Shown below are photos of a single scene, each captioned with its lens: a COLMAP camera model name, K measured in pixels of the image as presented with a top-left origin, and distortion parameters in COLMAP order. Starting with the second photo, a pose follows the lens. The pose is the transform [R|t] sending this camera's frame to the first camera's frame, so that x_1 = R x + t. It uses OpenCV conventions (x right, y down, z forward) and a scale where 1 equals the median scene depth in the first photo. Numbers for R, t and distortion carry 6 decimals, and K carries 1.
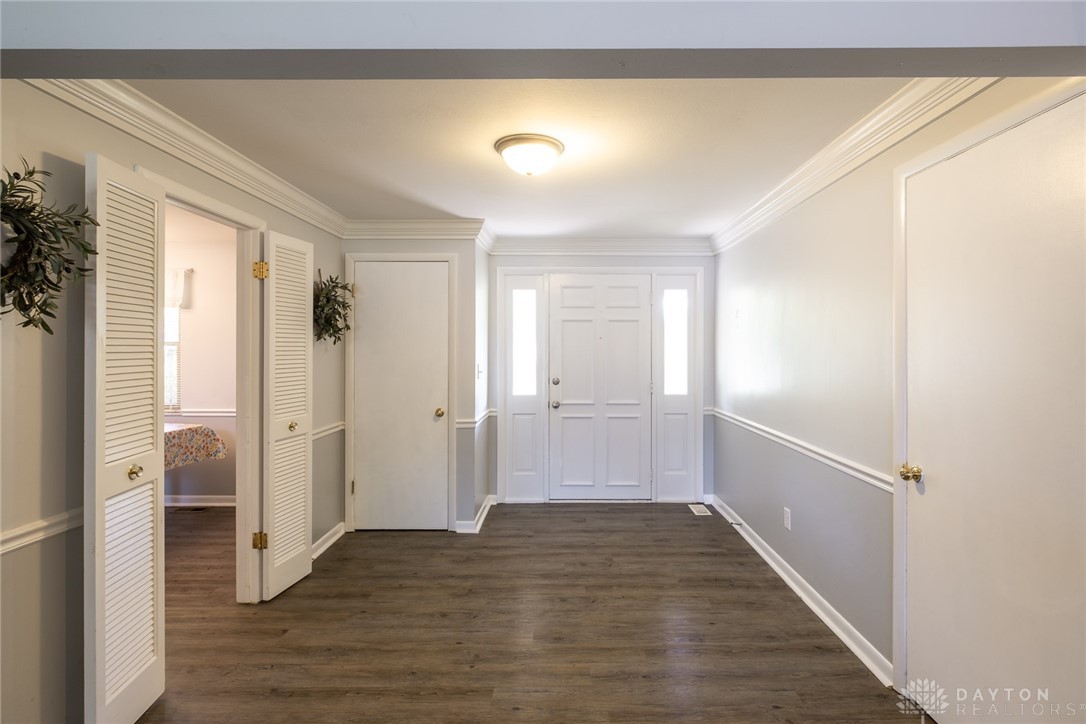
lens RADIAL K [[509.1, 0, 544.9], [0, 509.1, 353.6], [0, 0, 1]] dist [-0.030584, 0.000300]
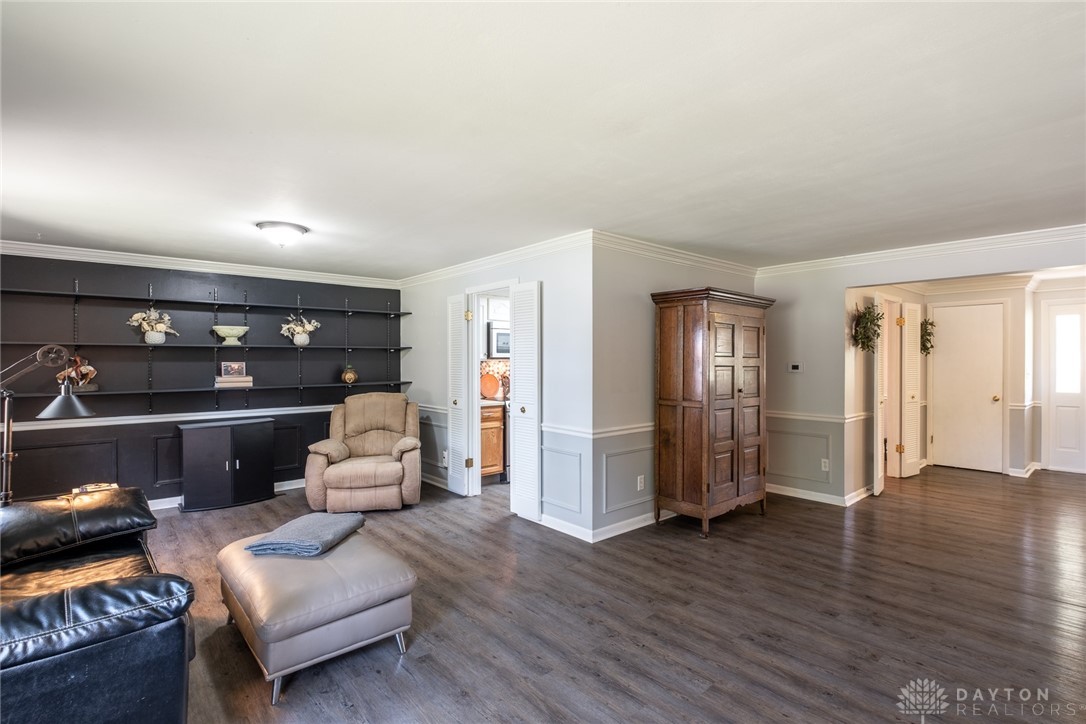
lens RADIAL K [[509.1, 0, 546.6], [0, 509.1, 365.2], [0, 0, 1]] dist [-0.030584, 0.000300]
pose [[0.667475, -0.002232, -0.744629, 0.009845], [-0.001045, 0.999992, -0.003934, 0.019282], [0.744632, 0.003404, 0.667467, -1.076907]]
